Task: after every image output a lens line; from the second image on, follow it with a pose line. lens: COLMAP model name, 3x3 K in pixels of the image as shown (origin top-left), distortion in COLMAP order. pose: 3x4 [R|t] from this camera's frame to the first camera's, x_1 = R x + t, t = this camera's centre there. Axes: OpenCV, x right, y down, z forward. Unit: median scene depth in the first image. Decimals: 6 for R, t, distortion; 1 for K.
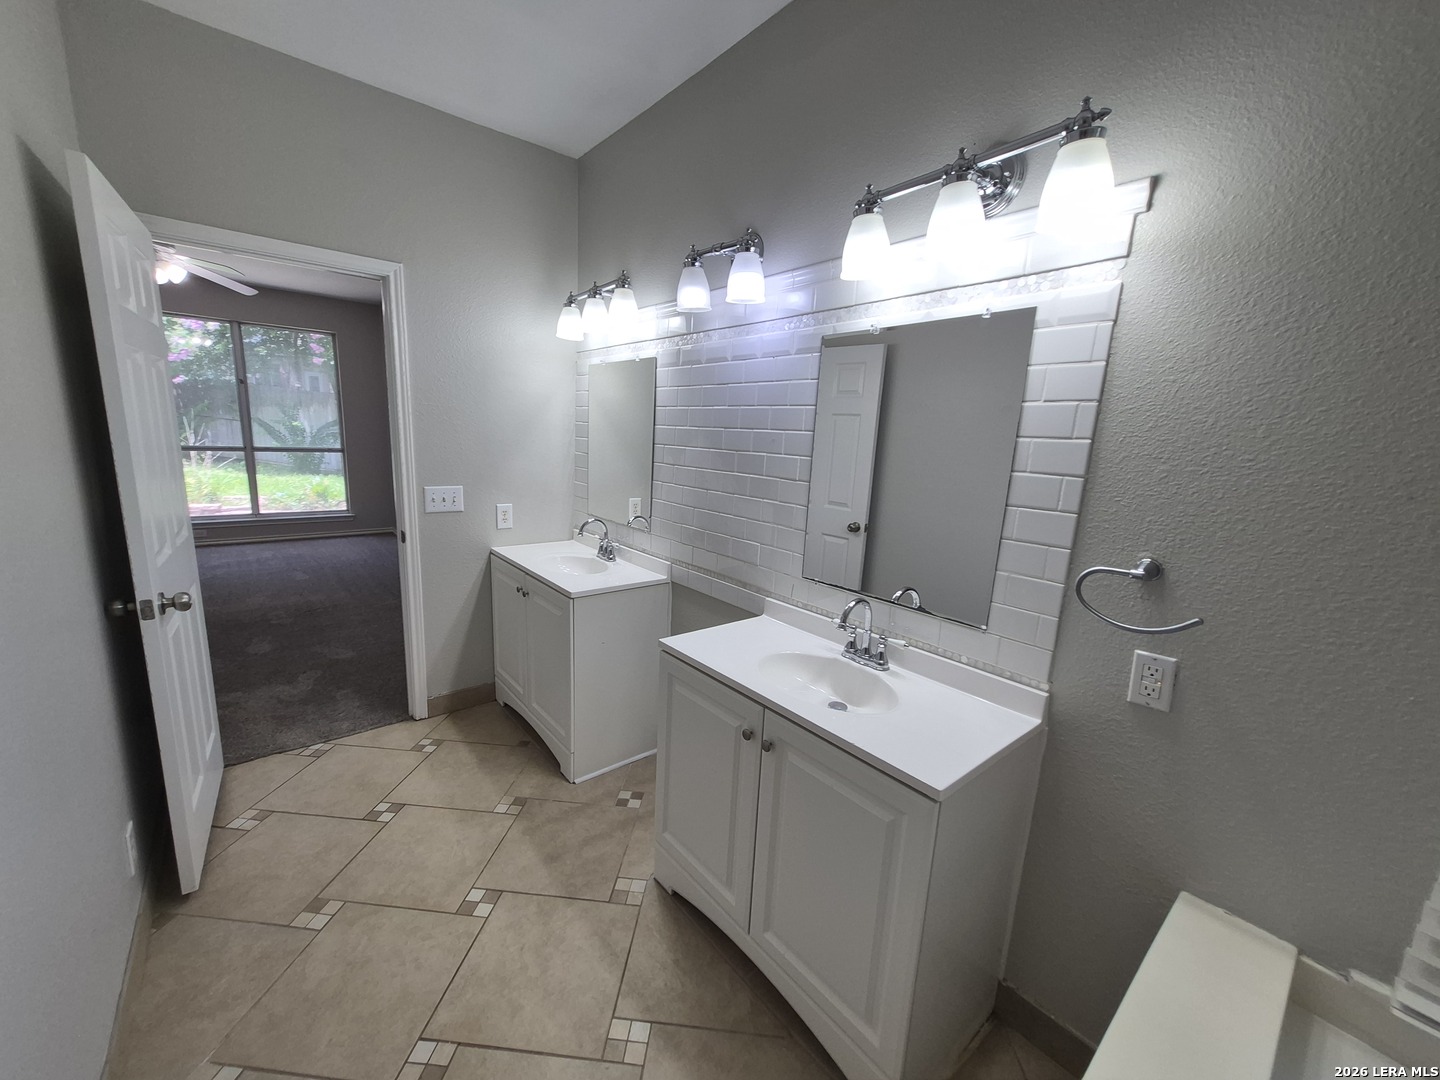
lens RADIAL K [[564.9, 0, 711.3], [0, 564.9, 541.5], [0, 0, 1]] dist [0.003910, -0.000606]
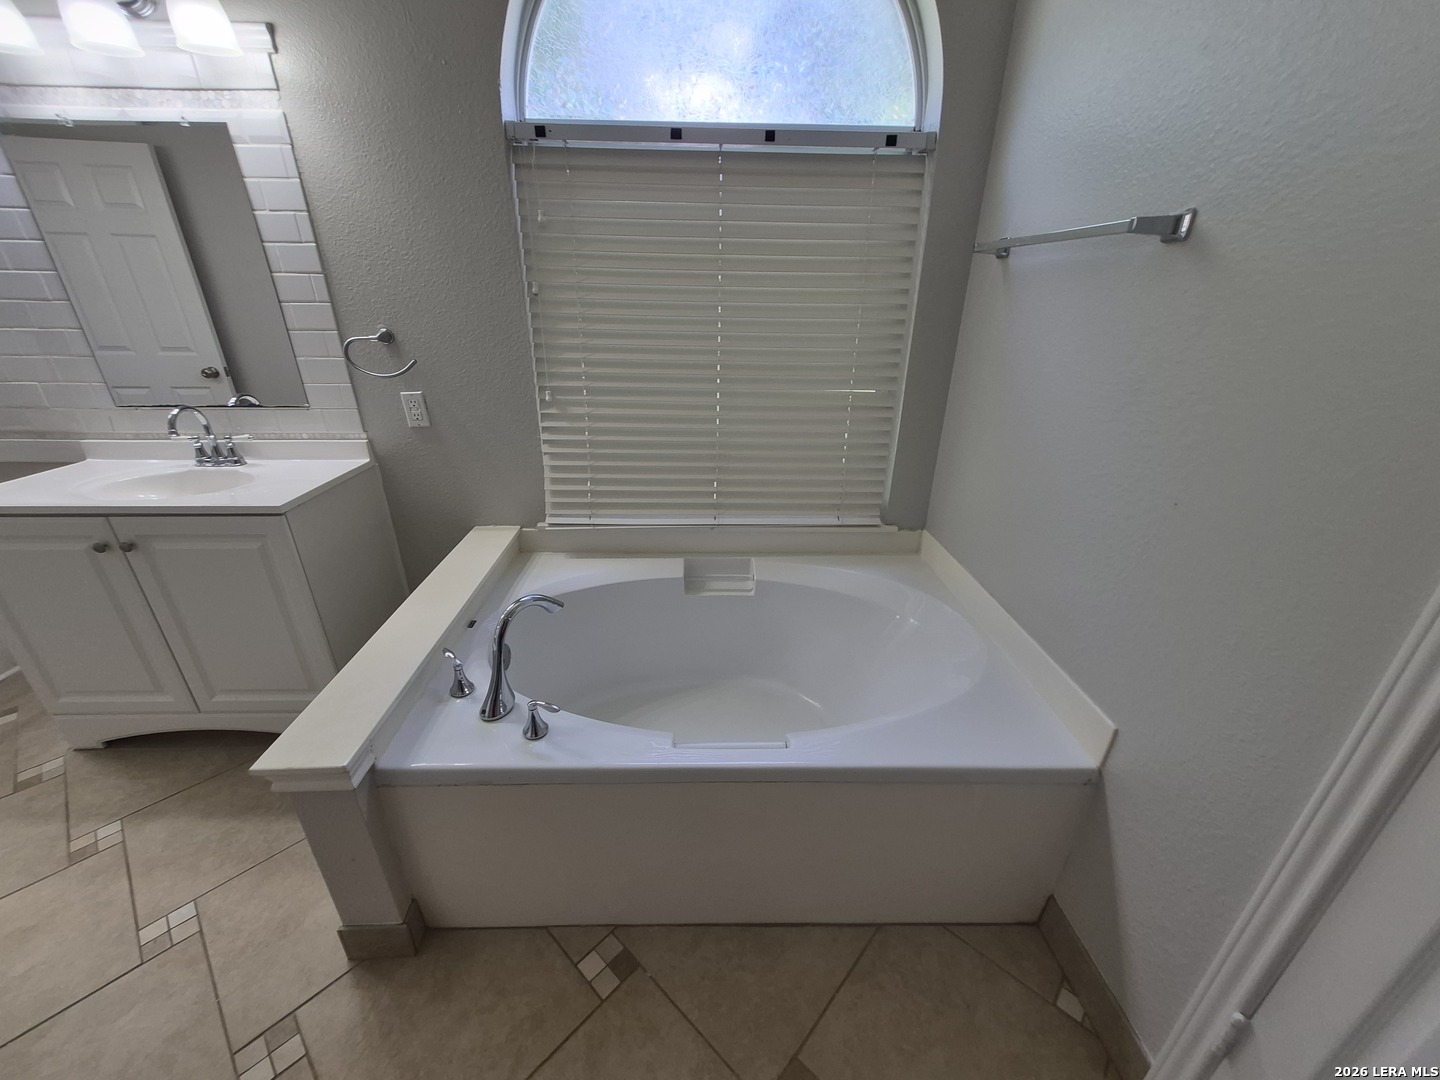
lens RADIAL K [[564.9, 0, 725.3], [0, 564.9, 553.6], [0, 0, 1]] dist [0.003910, -0.000606]
pose [[0.612760, -0.363571, 0.701671, 0.031928], [0.168363, 0.927563, 0.333588, 0.197482], [-0.772127, -0.086274, 0.629585, -0.607771]]
